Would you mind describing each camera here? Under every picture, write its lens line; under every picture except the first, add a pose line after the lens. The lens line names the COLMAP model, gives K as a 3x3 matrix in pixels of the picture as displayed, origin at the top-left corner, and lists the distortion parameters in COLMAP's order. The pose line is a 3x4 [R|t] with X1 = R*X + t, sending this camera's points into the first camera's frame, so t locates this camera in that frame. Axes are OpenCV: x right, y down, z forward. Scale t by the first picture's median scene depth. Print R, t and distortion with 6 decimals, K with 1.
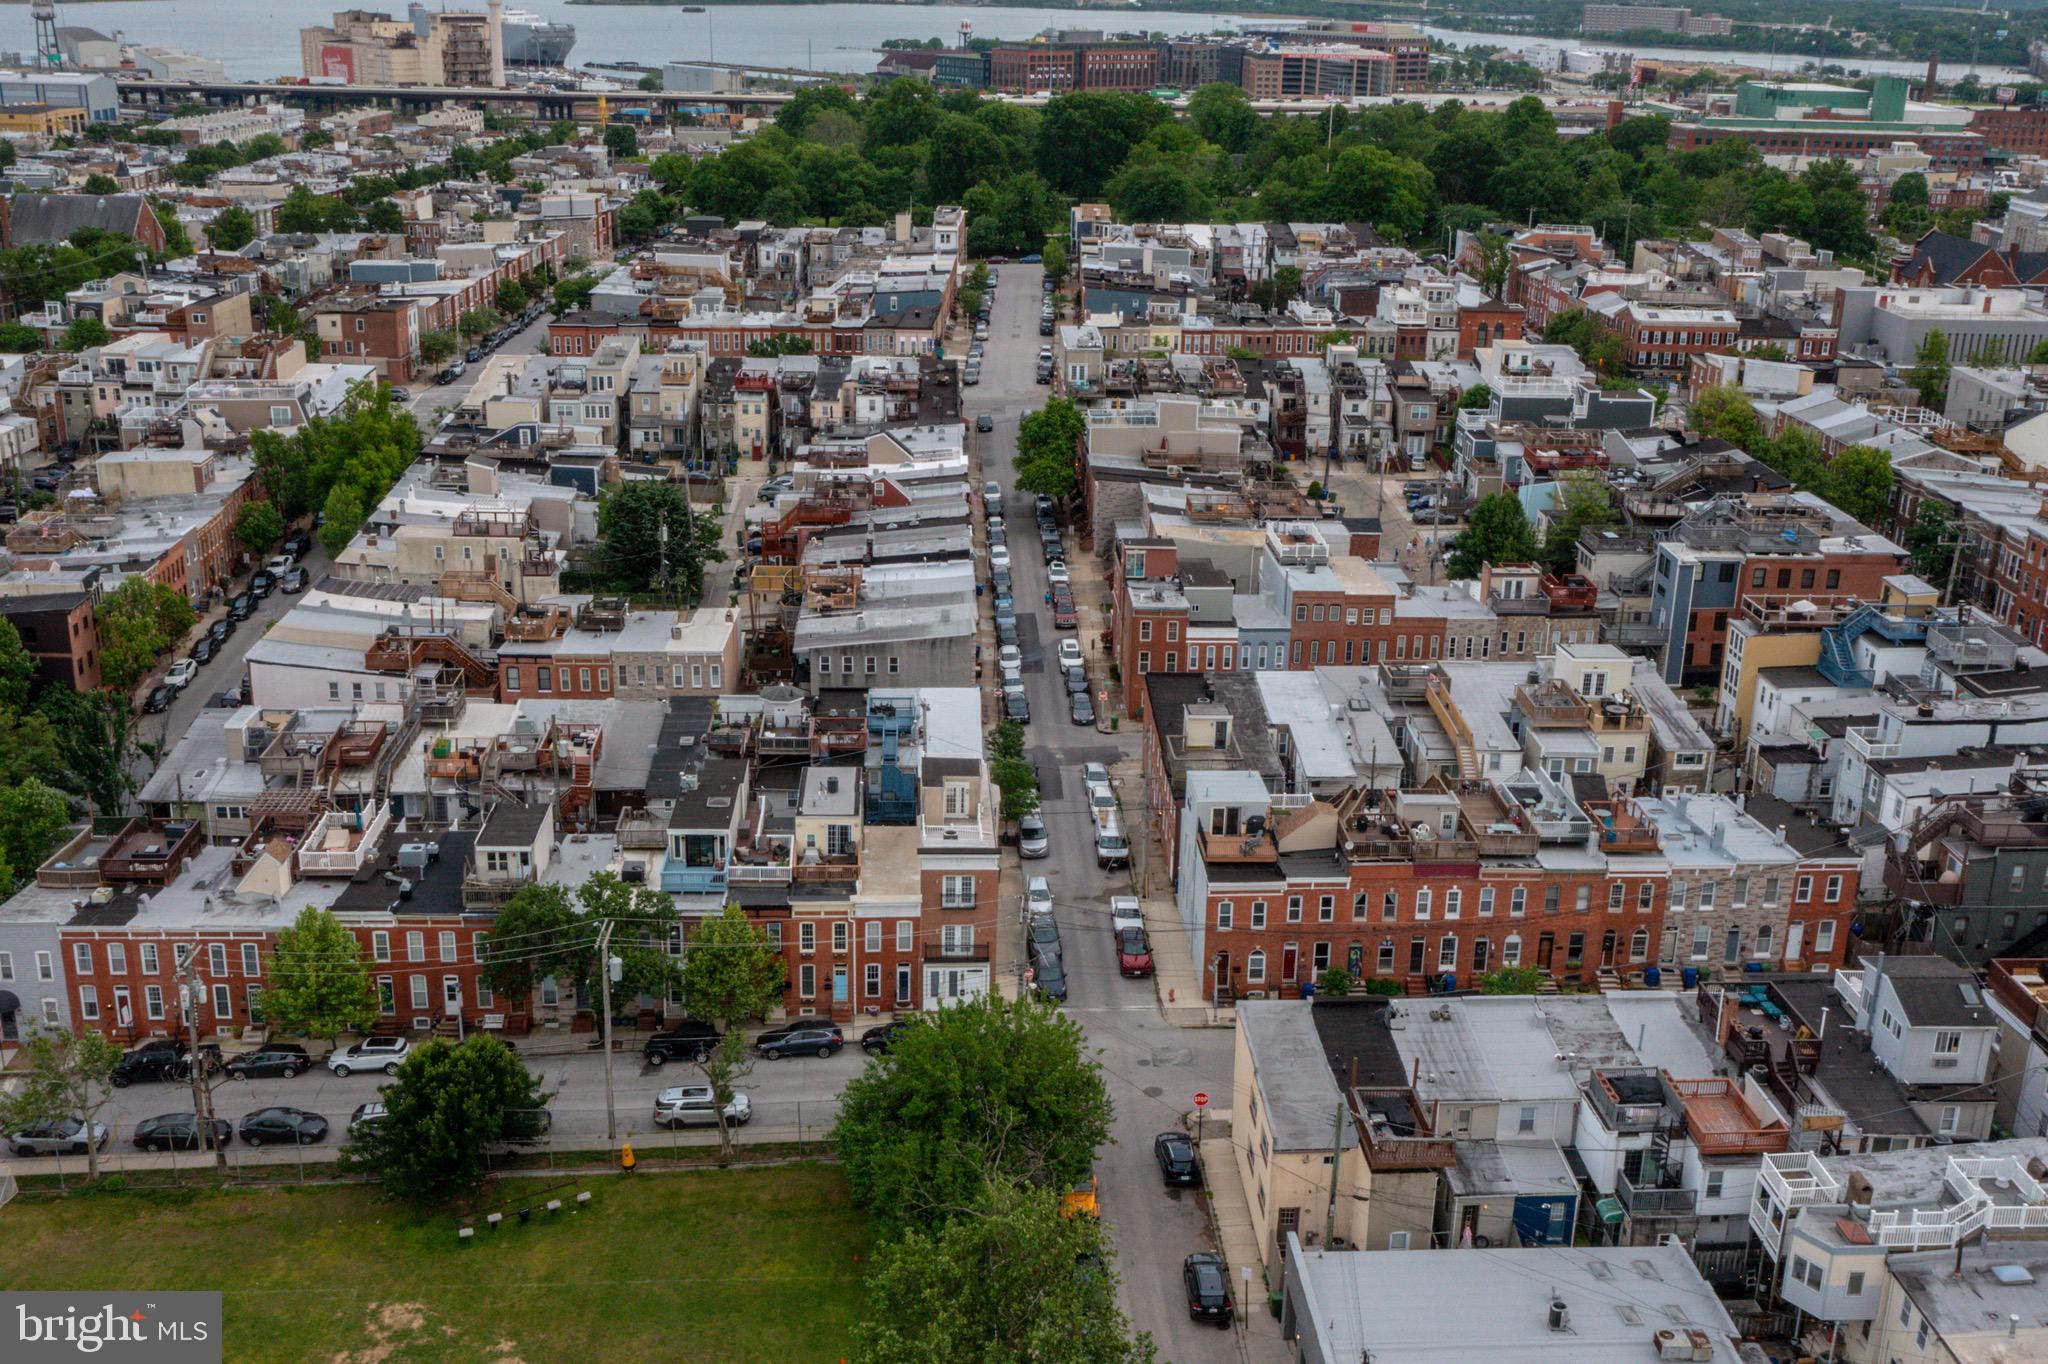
lens RADIAL K [[2133.3, 0, 1024.0], [0, 2133.3, 682.0], [0, 0, 1]] dist [-0.007682, 0.025776]
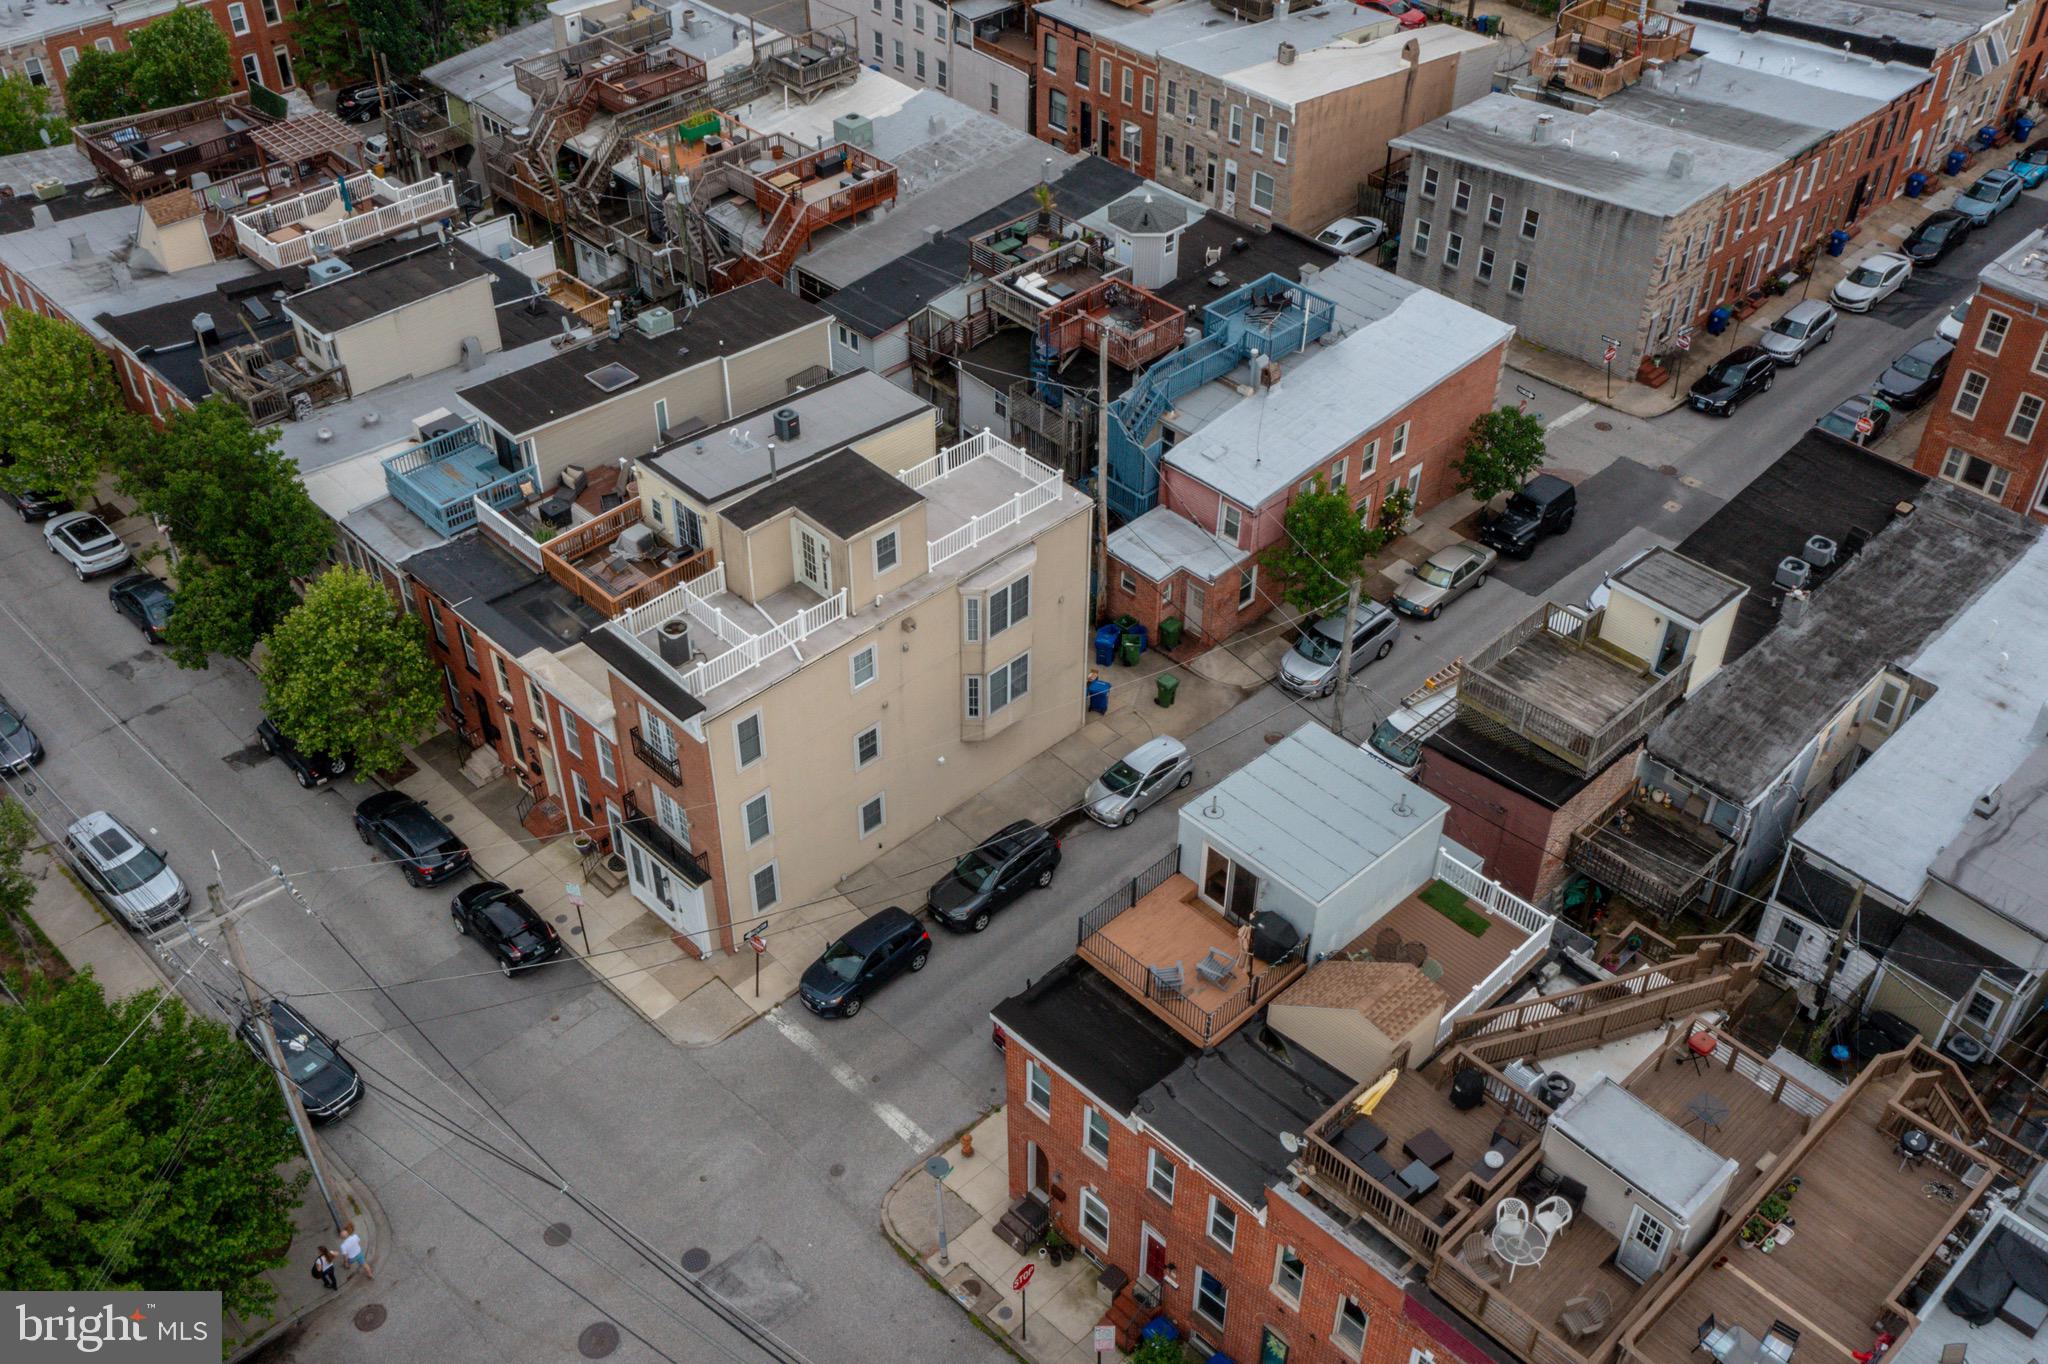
lens RADIAL K [[1960.1, 0, 1018.5], [0, 1960.1, 713.8], [0, 0, 1]] dist [-0.003894, 0.014461]
pose [[0.657315, 0.480422, -0.580631, 0.183045], [-0.234257, 0.862545, 0.448485, -0.084047], [0.716283, -0.158779, 0.679506, 0.478675]]
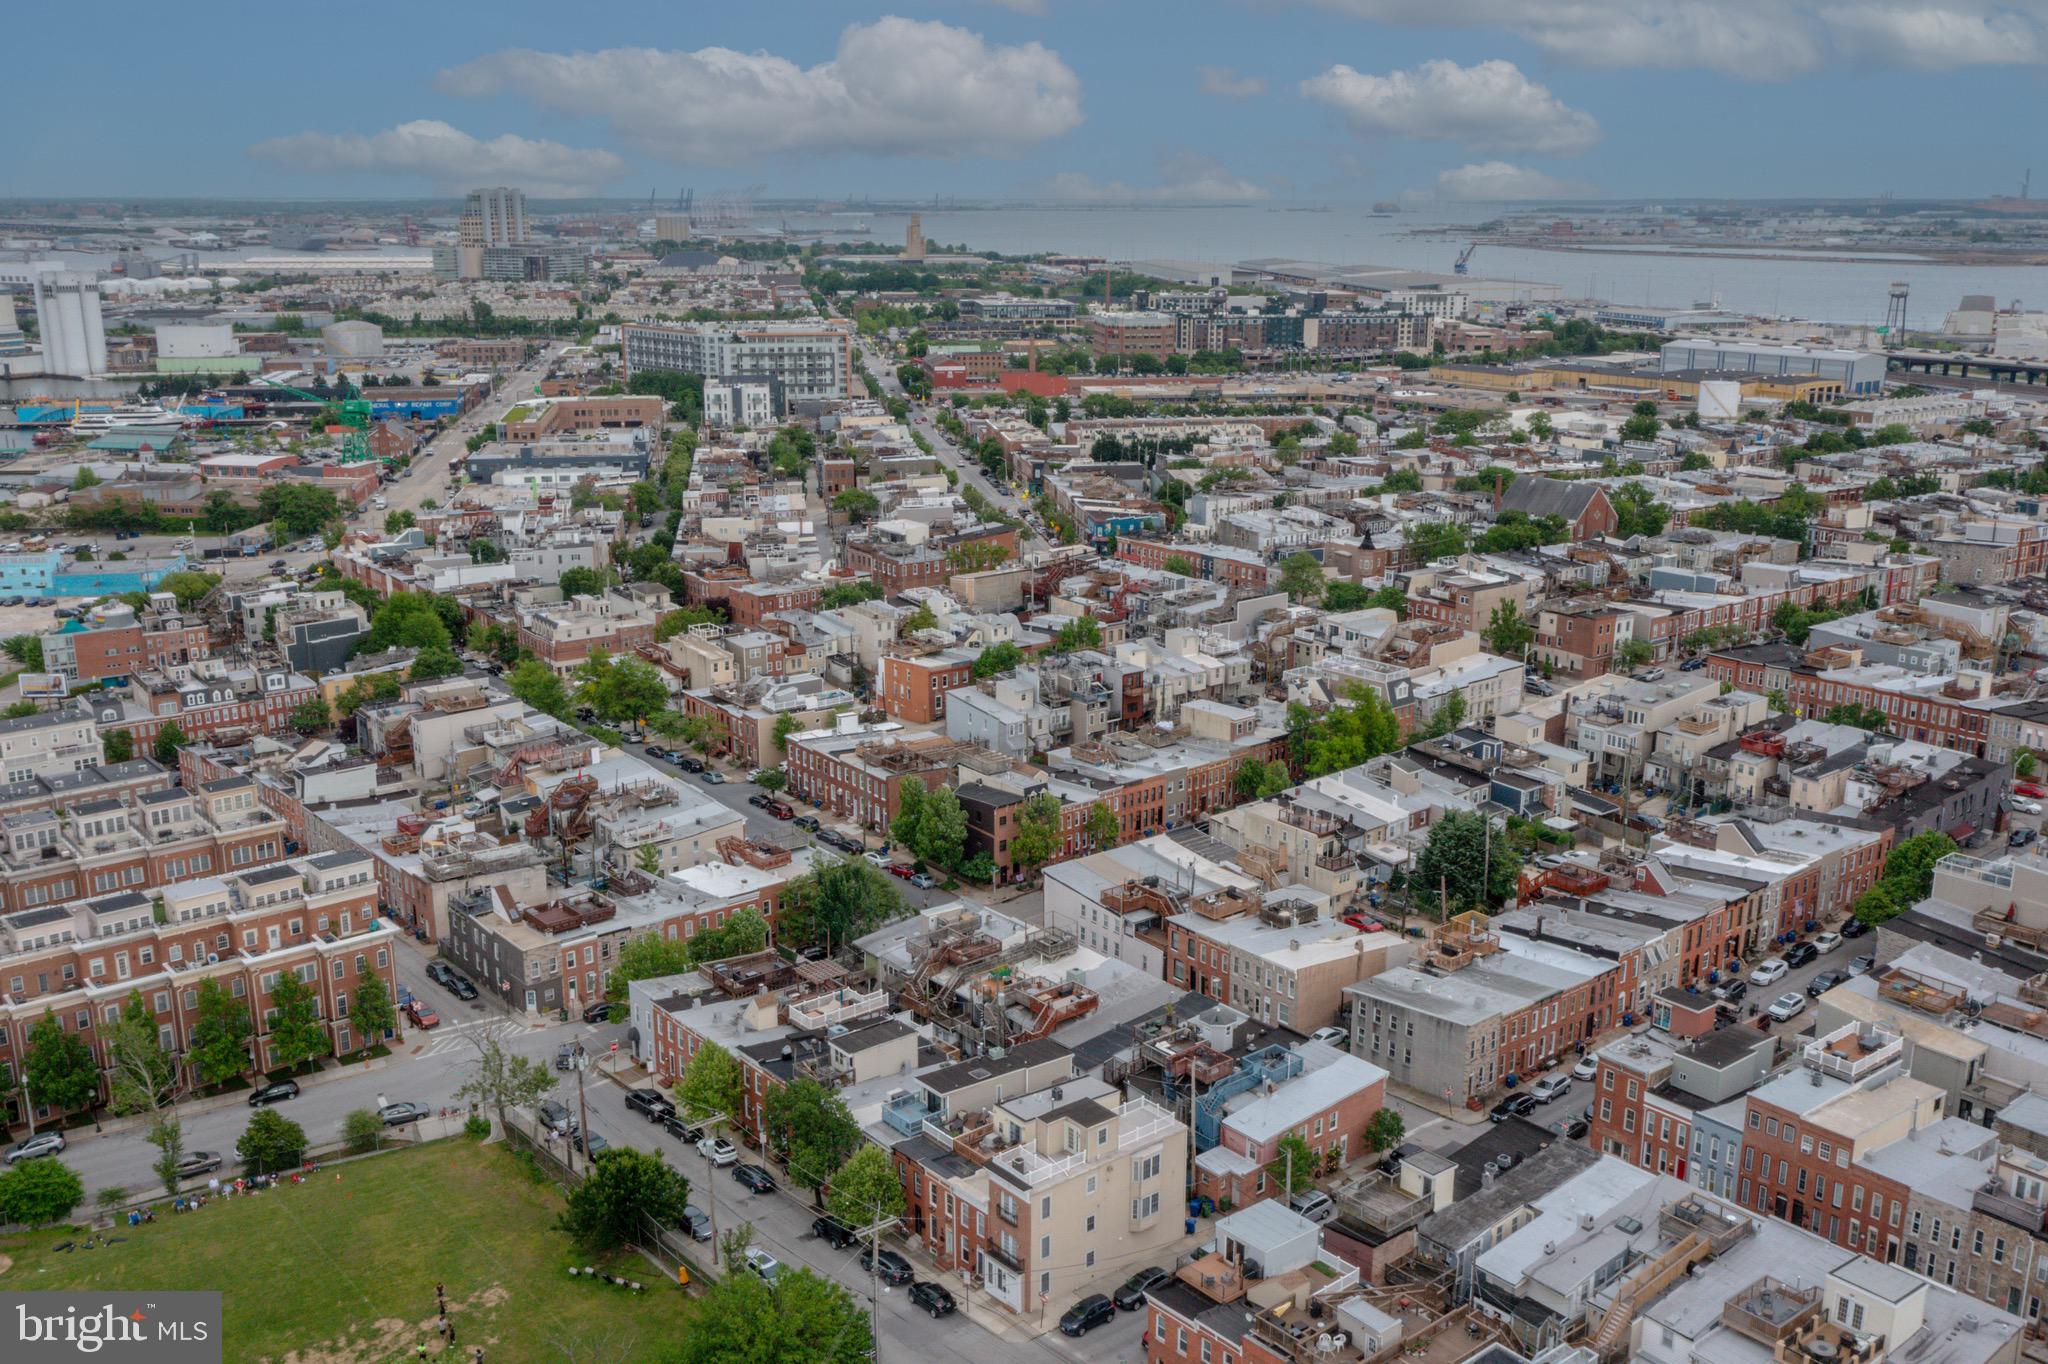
lens RADIAL K [[1852.1, 0, 1024.0], [0, 1852.1, 682.0], [0, 0, 1]] dist [-0.000482, 0.010238]
pose [[0.598895, 0.185802, -0.778975, 0.478975], [-0.248247, 0.967870, 0.039999, -0.153310], [0.761379, 0.169424, 0.625777, 0.182604]]
